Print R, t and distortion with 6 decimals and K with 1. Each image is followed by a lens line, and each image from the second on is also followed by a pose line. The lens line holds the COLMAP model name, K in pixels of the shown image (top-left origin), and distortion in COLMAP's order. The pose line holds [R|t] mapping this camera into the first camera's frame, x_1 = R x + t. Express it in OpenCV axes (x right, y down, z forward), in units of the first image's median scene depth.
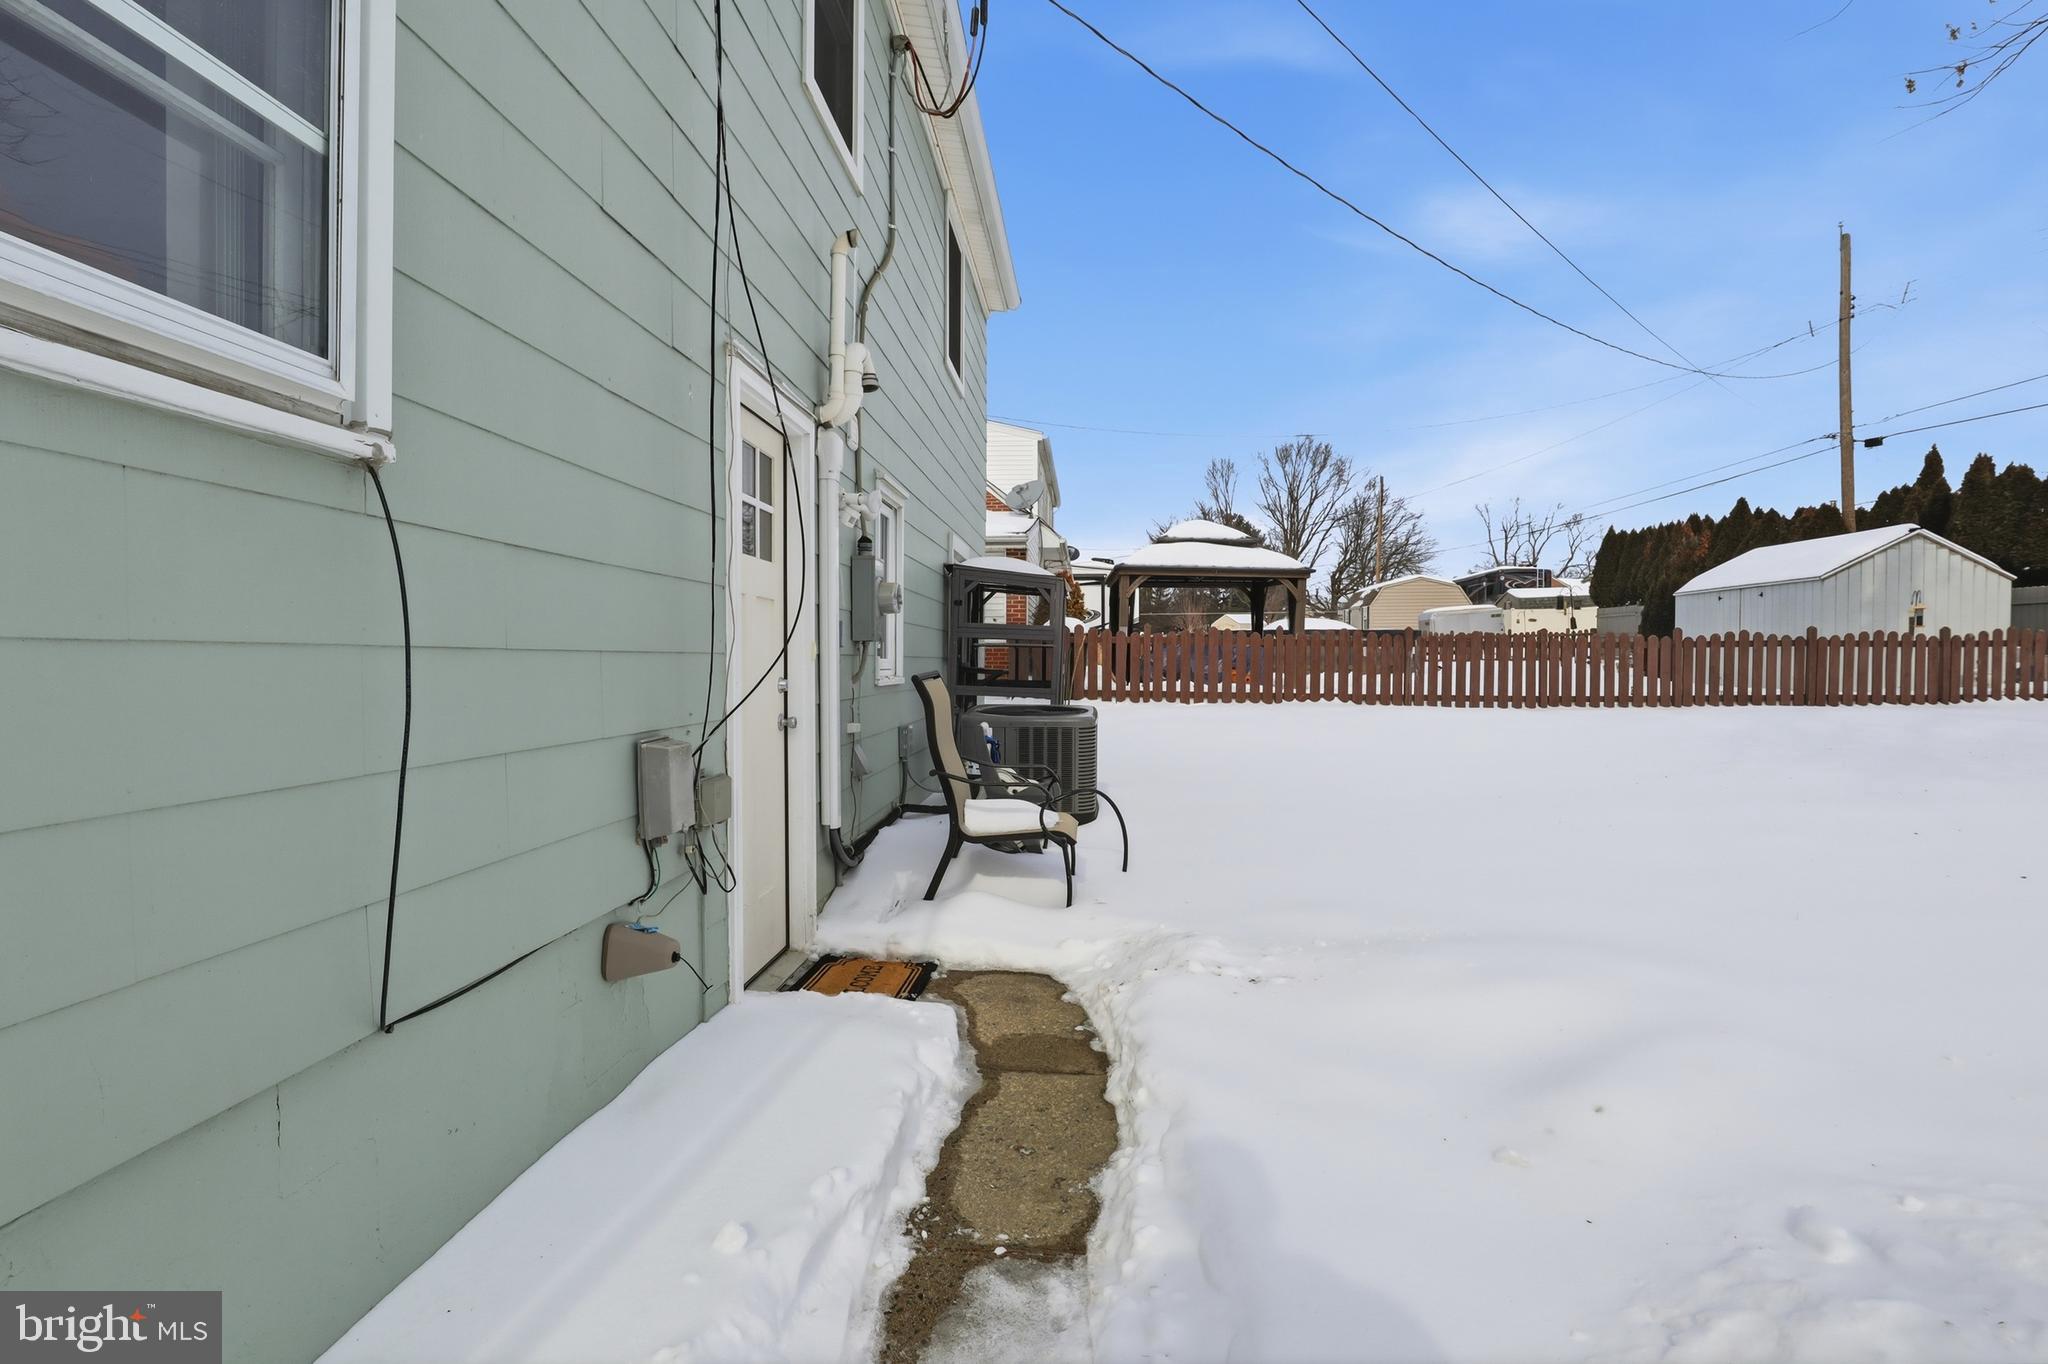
lens RADIAL K [[1057.9, 0, 1023.8], [0, 1057.9, 677.5], [0, 0, 1]] dist [-0.026277, 0.001106]
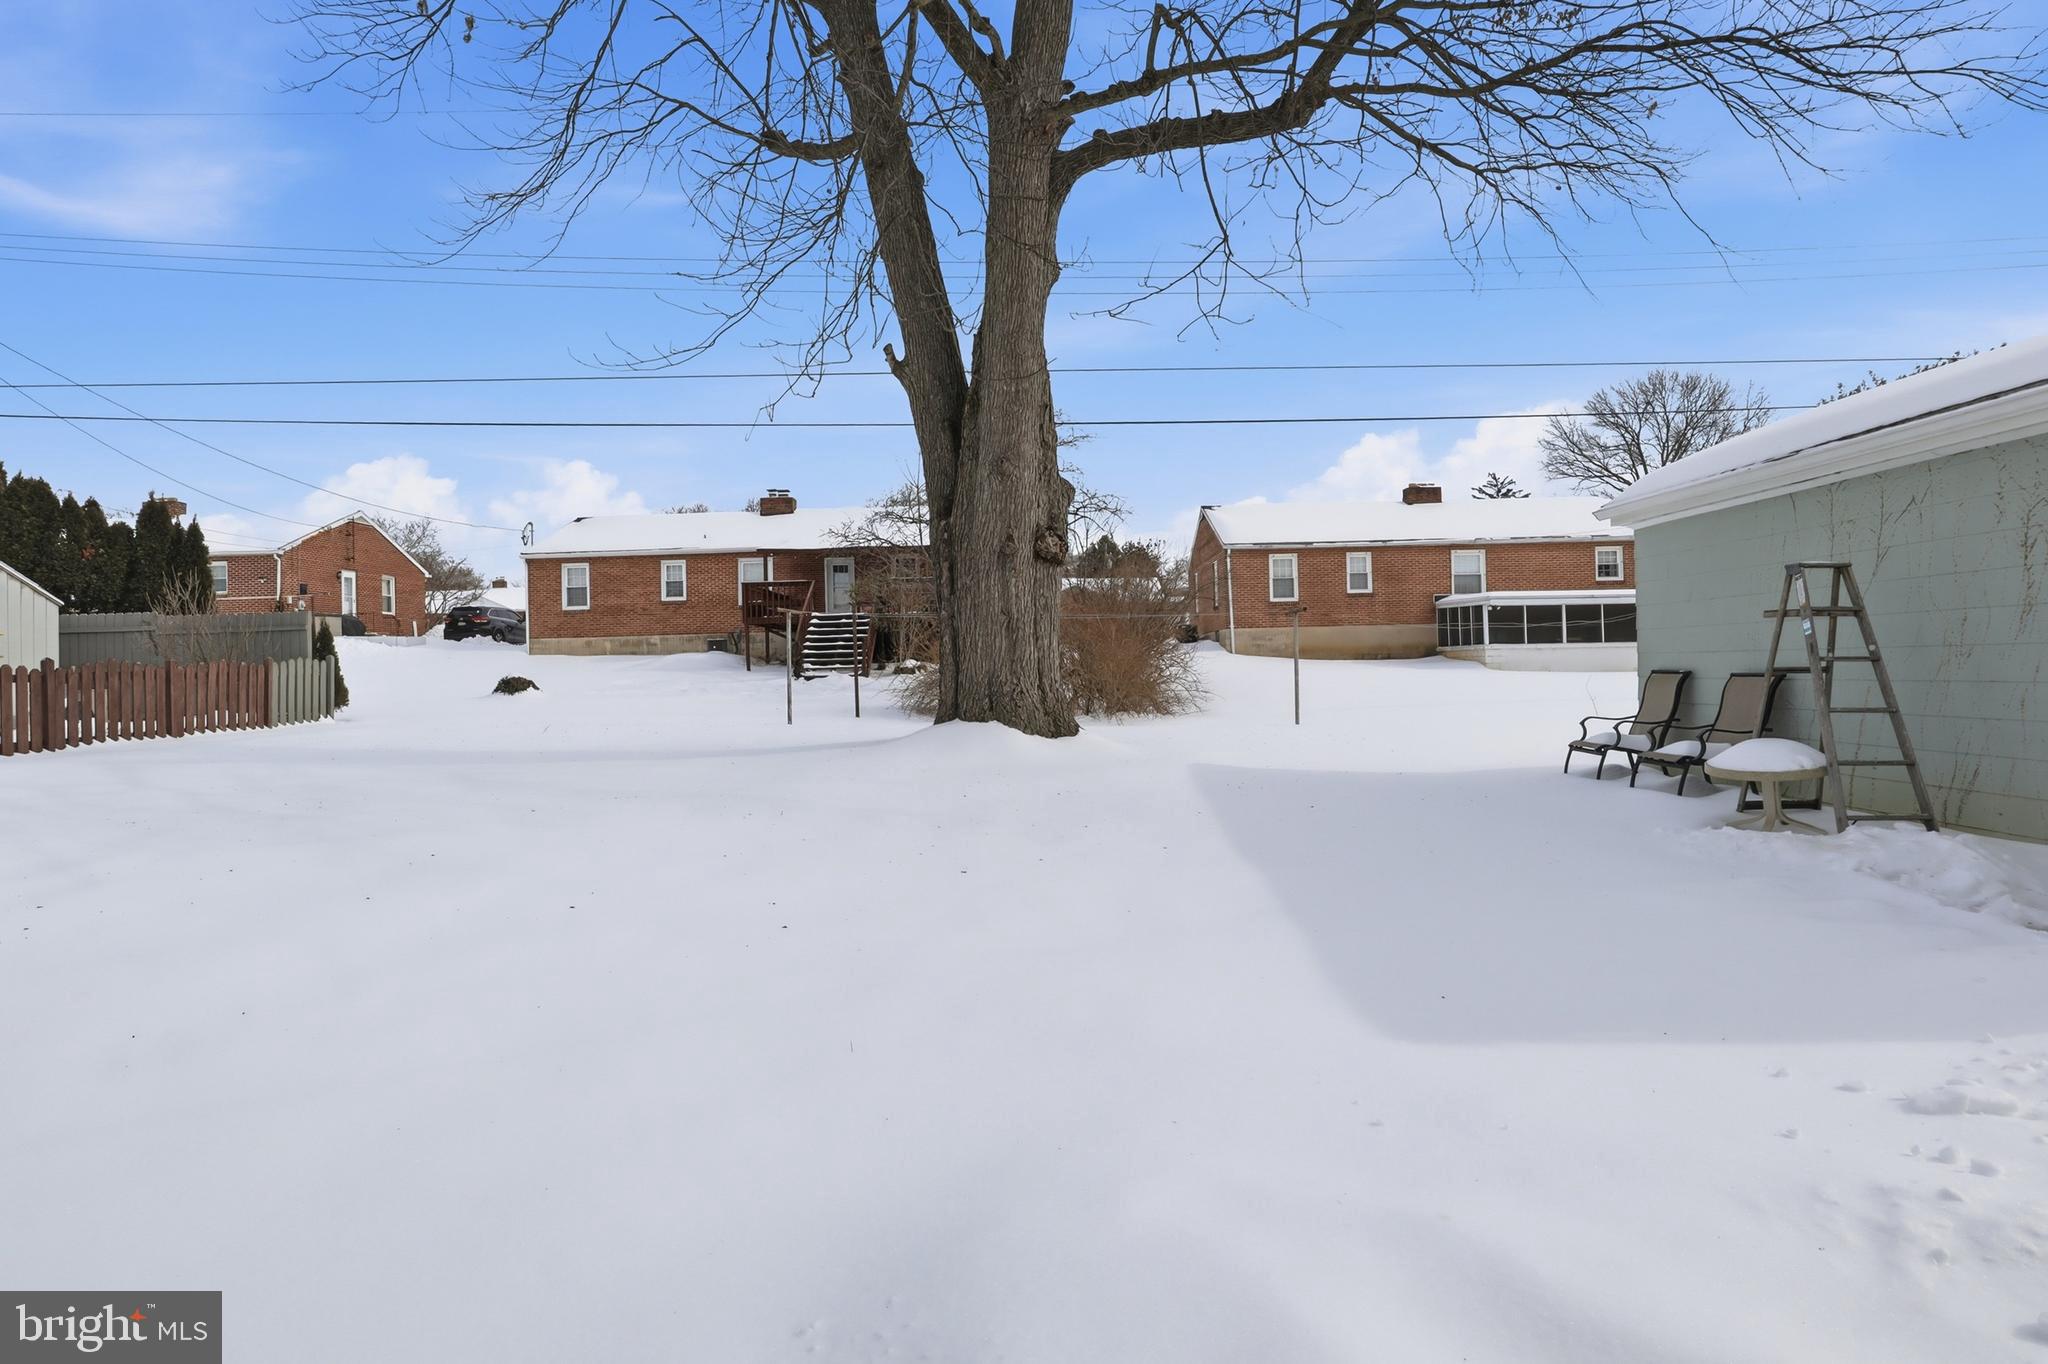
lens RADIAL K [[1057.9, 0, 1019.1], [0, 1057.9, 677.7], [0, 0, 1]] dist [-0.026277, 0.001106]
pose [[-0.094172, 0.000516, 0.995556, -0.006411], [0.030985, 0.999517, 0.002413, -0.010710], [-0.995074, 0.031075, -0.094142, 0.305766]]
